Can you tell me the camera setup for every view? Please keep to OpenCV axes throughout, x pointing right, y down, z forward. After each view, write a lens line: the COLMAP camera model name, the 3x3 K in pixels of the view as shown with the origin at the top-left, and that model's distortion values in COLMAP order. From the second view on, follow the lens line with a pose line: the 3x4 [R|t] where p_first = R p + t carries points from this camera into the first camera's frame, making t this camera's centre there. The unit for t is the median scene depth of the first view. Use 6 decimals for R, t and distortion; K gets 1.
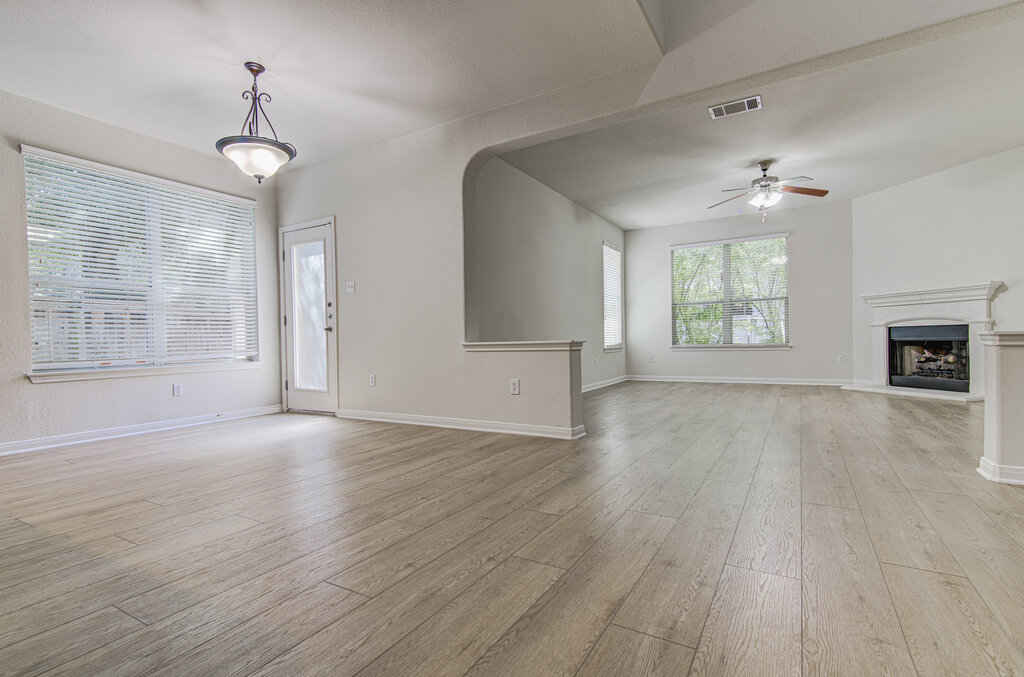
lens RADIAL K [[470.6, 0, 511.4], [0, 470.6, 338.8], [0, 0, 1]] dist [0.011918, 0.000135]
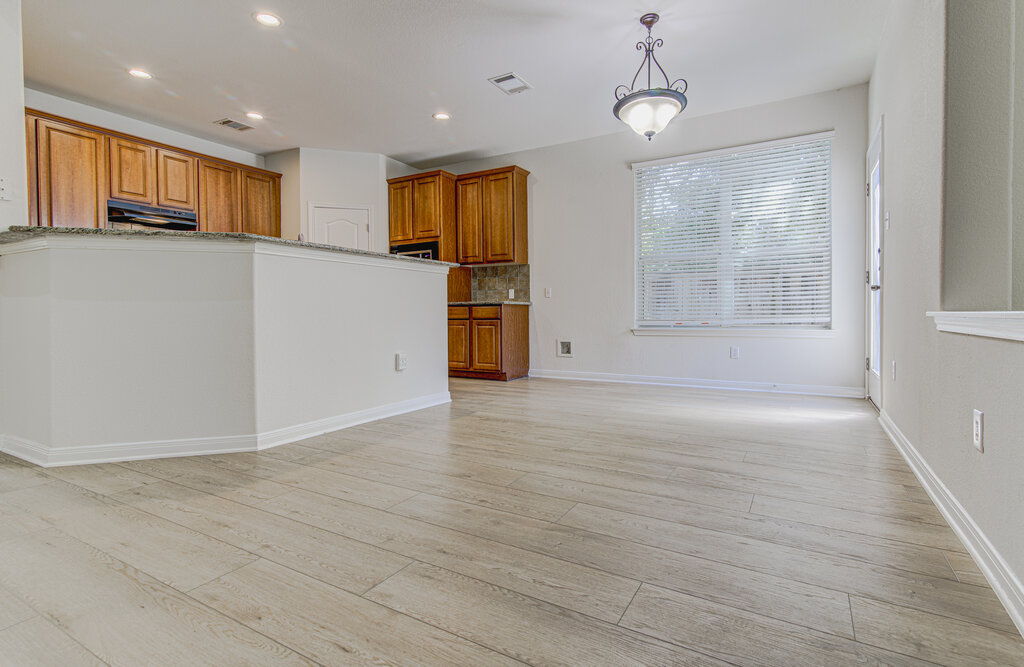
lens RADIAL K [[476.6, 0, 516.6], [0, 476.6, 320.9], [0, 0, 1]] dist [0.016679, -0.000026]
pose [[0.040419, 0.039124, -0.998417, 0.523588], [0.009318, 0.999175, 0.039530, -0.009309], [0.999139, -0.010902, 0.040021, 0.837837]]
